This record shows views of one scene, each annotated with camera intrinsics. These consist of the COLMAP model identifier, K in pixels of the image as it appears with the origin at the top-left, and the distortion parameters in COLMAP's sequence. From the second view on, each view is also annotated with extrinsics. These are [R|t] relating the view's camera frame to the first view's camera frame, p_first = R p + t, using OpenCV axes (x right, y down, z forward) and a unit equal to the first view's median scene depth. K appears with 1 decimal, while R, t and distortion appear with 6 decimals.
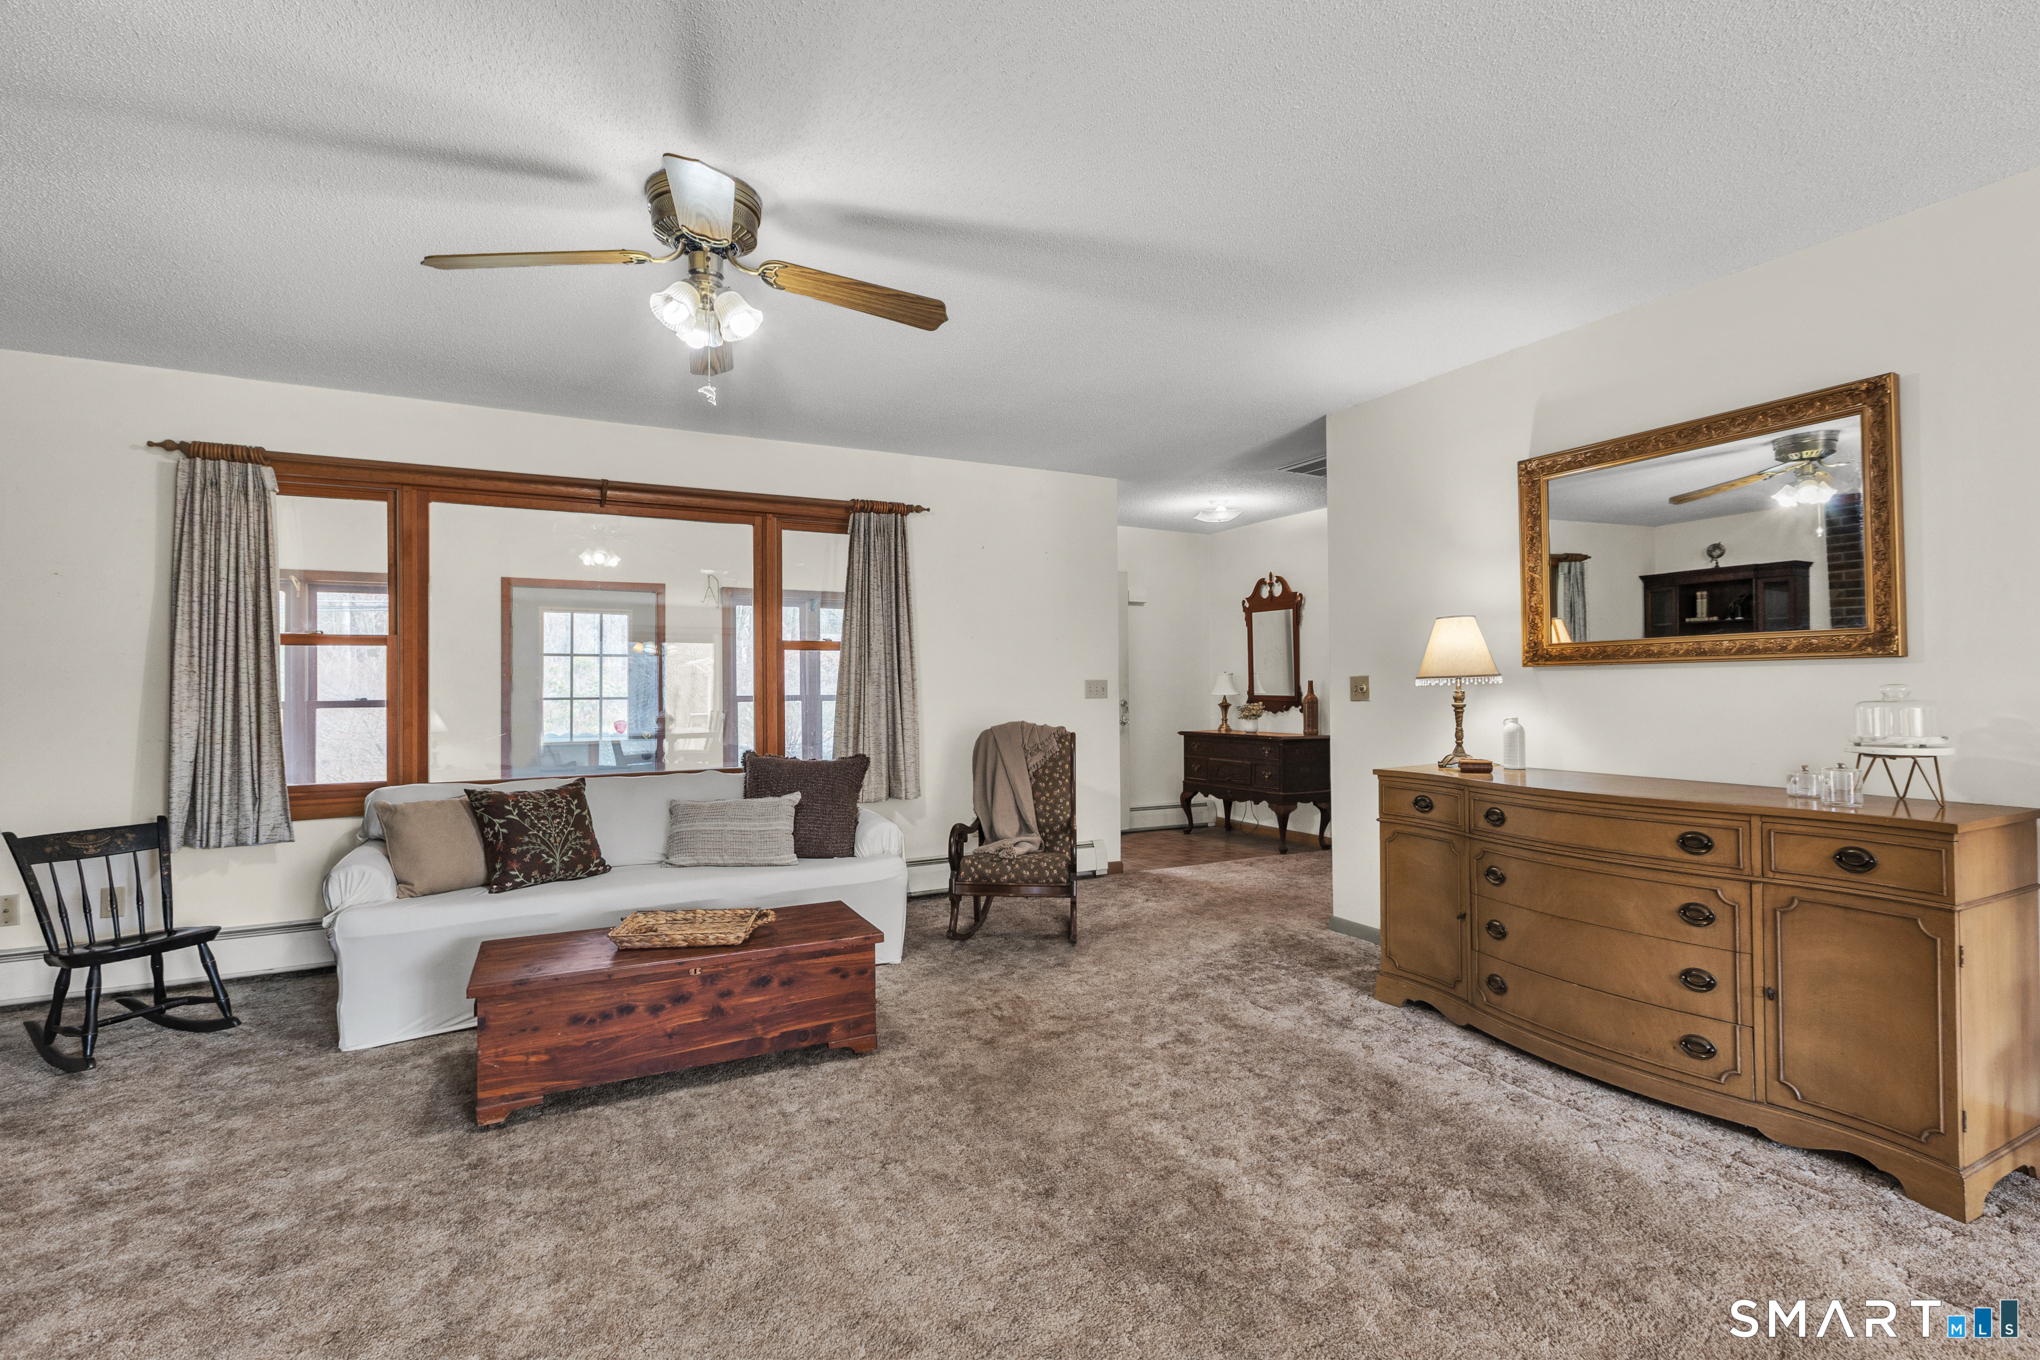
lens RADIAL K [[914.1, 0, 1019.8], [0, 914.1, 678.8], [0, 0, 1]] dist [-0.003818, 0.000090]
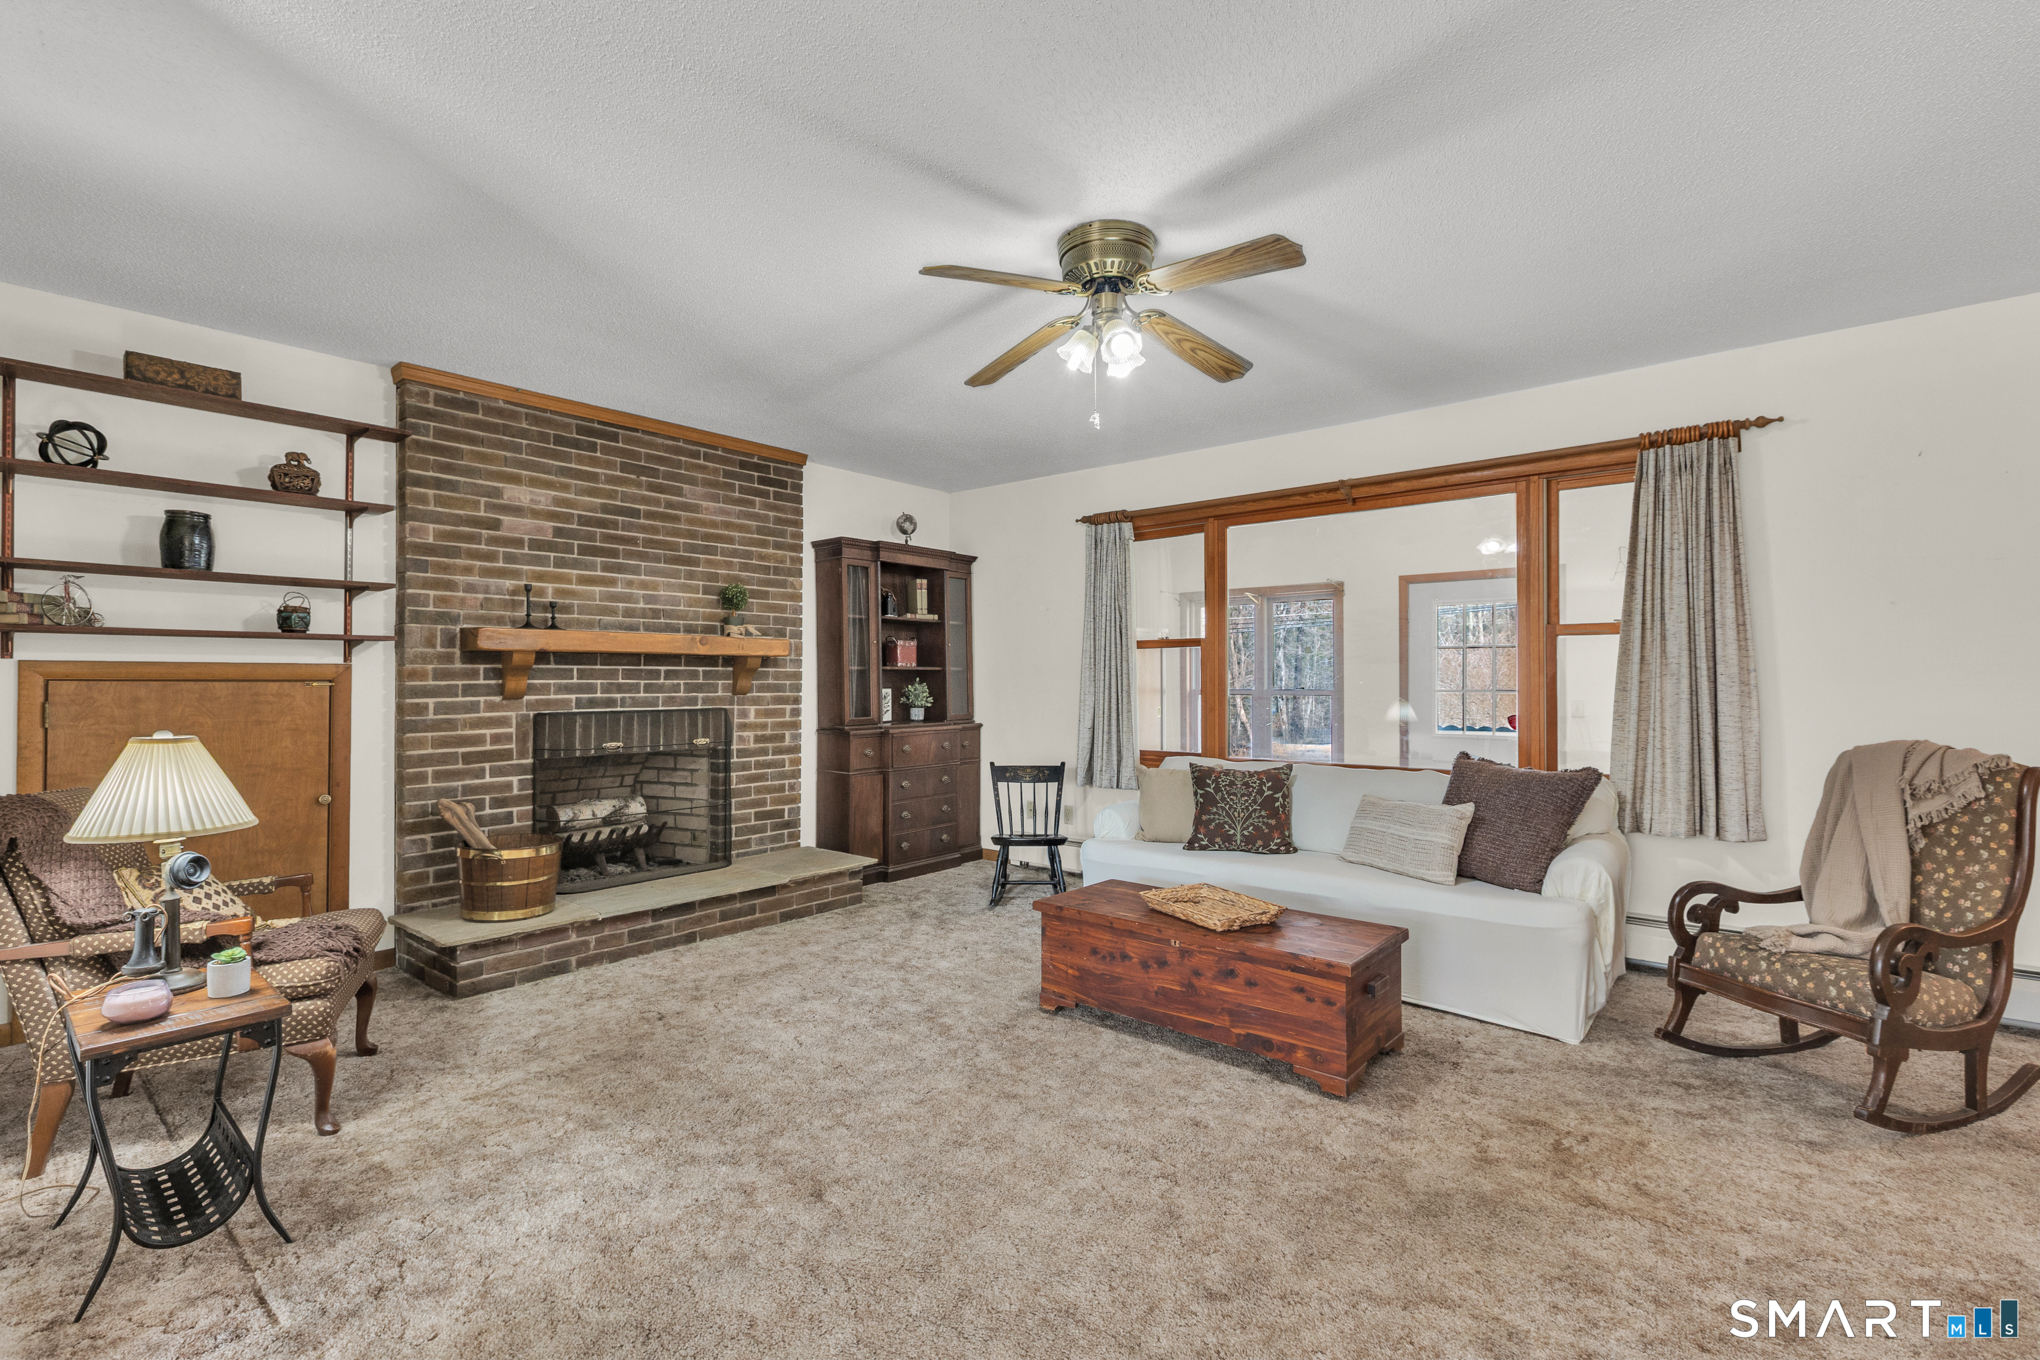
lens RADIAL K [[914.1, 0, 1018.6], [0, 914.1, 675.9], [0, 0, 1]] dist [-0.003818, 0.000090]
pose [[0.378897, 0.000532, -0.925439, 0.475166], [0.005694, 0.999980, 0.002906, -0.000552], [0.925421, -0.006371, 0.378886, 0.344171]]
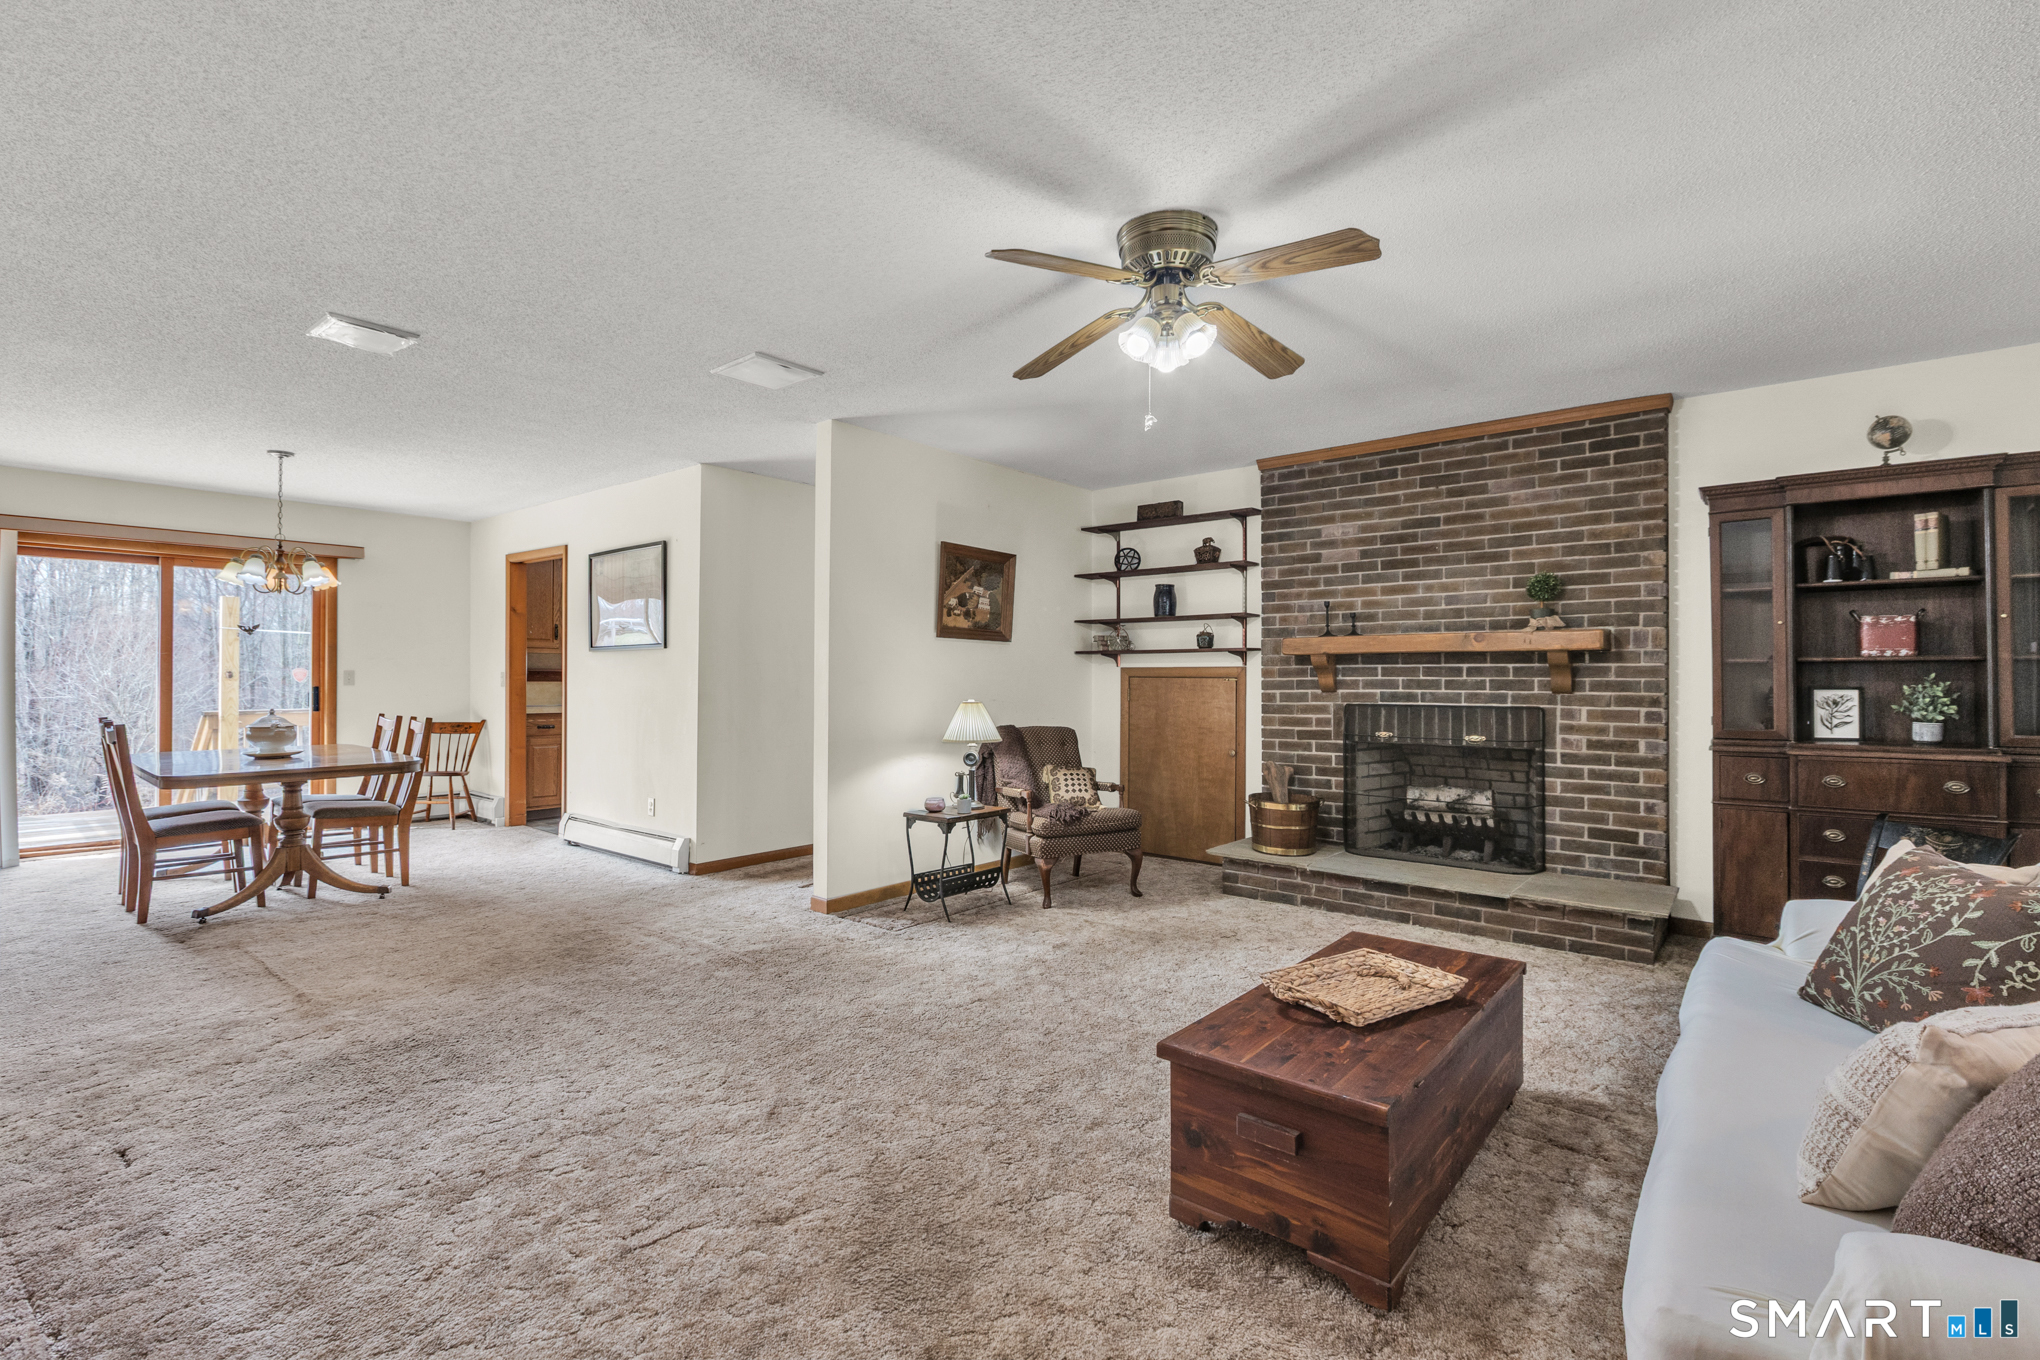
lens RADIAL K [[914.1, 0, 1021.4], [0, 914.1, 678.2], [0, 0, 1]] dist [-0.003818, 0.000090]
pose [[-0.920274, 0.005325, -0.391239, 0.184728], [0.007745, 0.999959, -0.004608, 0.009704], [0.391199, -0.007271, -0.920278, 1.413512]]
